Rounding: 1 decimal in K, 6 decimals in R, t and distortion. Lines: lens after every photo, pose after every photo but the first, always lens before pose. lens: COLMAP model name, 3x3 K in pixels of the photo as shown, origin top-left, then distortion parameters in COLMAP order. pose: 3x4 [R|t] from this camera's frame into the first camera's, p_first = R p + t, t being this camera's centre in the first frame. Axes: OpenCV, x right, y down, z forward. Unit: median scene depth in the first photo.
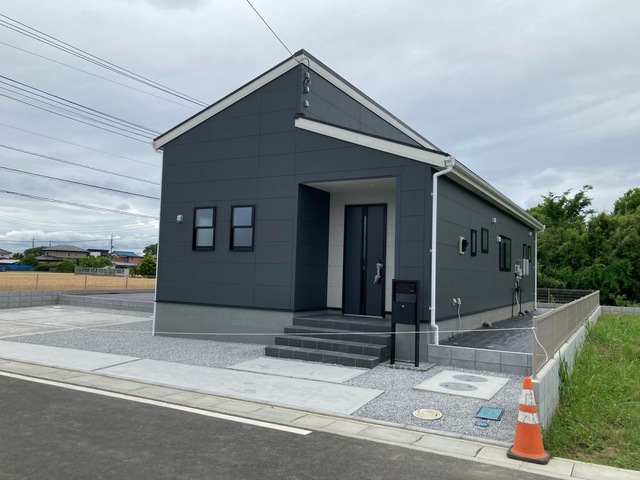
lens RADIAL K [[521.4, 0, 317.6], [0, 521.4, 239.1], [0, 0, 1]] dist [0.100154, -0.198250]
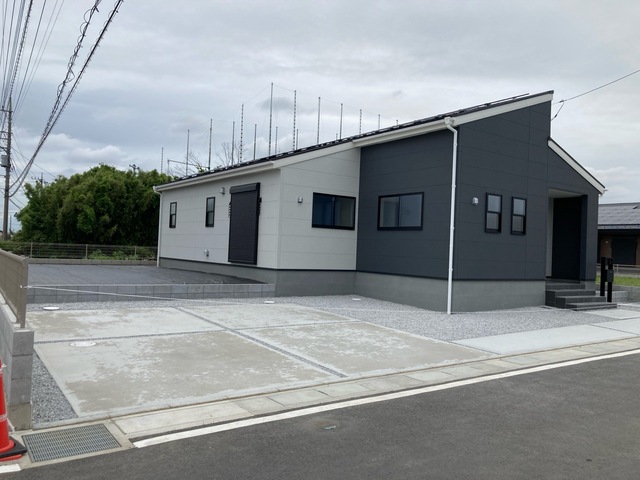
lens RADIAL K [[521.4, 0, 317.6], [0, 521.4, 239.1], [0, 0, 1]] dist [0.100154, -0.198250]
pose [[0.412326, 0.001597, 0.911035, -1.451492], [-0.083899, 0.995816, 0.036226, 0.026931], [-0.907165, -0.091372, 0.410735, 0.904841]]
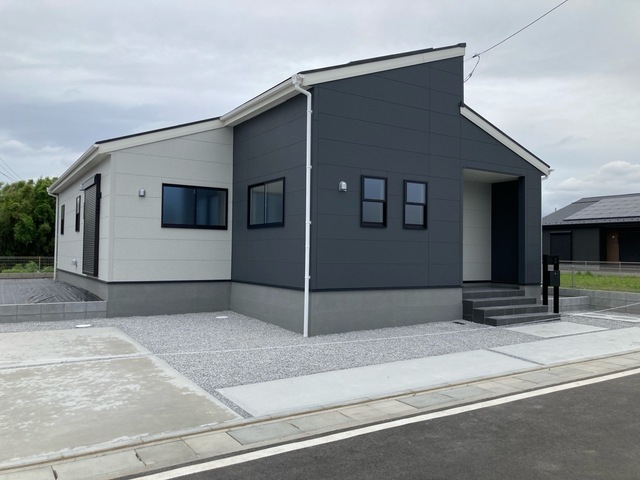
lens RADIAL K [[521.4, 0, 317.6], [0, 521.4, 239.1], [0, 0, 1]] dist [0.100154, -0.198250]
pose [[0.461958, -0.003196, 0.886896, -1.057053], [-0.053251, 0.998089, 0.031333, 0.019943], [-0.885301, -0.061703, 0.460906, 0.707343]]
